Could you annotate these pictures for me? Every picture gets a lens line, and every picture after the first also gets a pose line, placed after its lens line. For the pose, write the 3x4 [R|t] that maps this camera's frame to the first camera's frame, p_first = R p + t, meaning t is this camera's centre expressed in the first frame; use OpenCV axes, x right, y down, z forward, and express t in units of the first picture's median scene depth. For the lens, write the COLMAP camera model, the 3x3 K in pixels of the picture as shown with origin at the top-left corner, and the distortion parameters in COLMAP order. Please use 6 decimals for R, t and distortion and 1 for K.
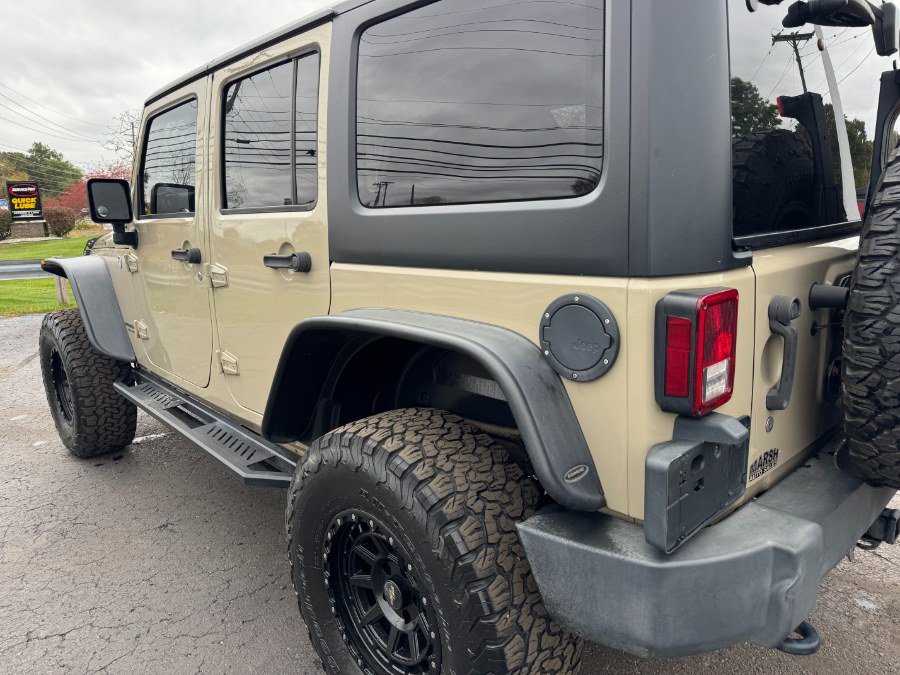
lens RADIAL K [[625.5, 0, 454.2], [0, 625.5, 333.3], [0, 0, 1]] dist [0.043404, -0.043677]
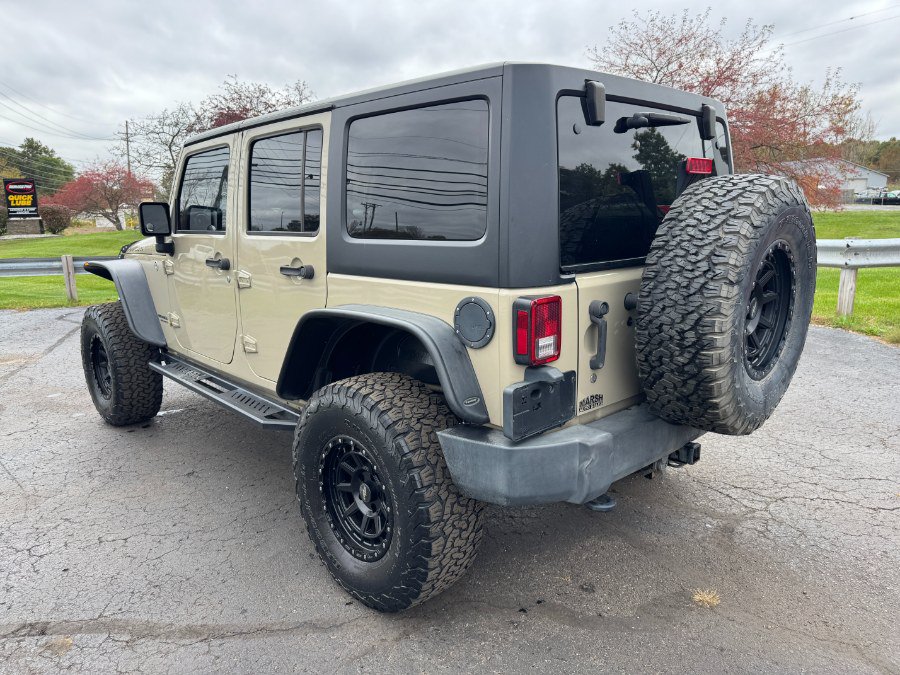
lens RADIAL K [[625.5, 0, 448.1], [0, 625.5, 335.0], [0, 0, 1]] dist [0.043404, -0.043677]
pose [[0.999797, 0.018349, 0.008329, 0.079316], [-0.018324, 0.999828, -0.003011, 0.033341], [-0.008383, 0.002857, 0.999961, -0.489415]]
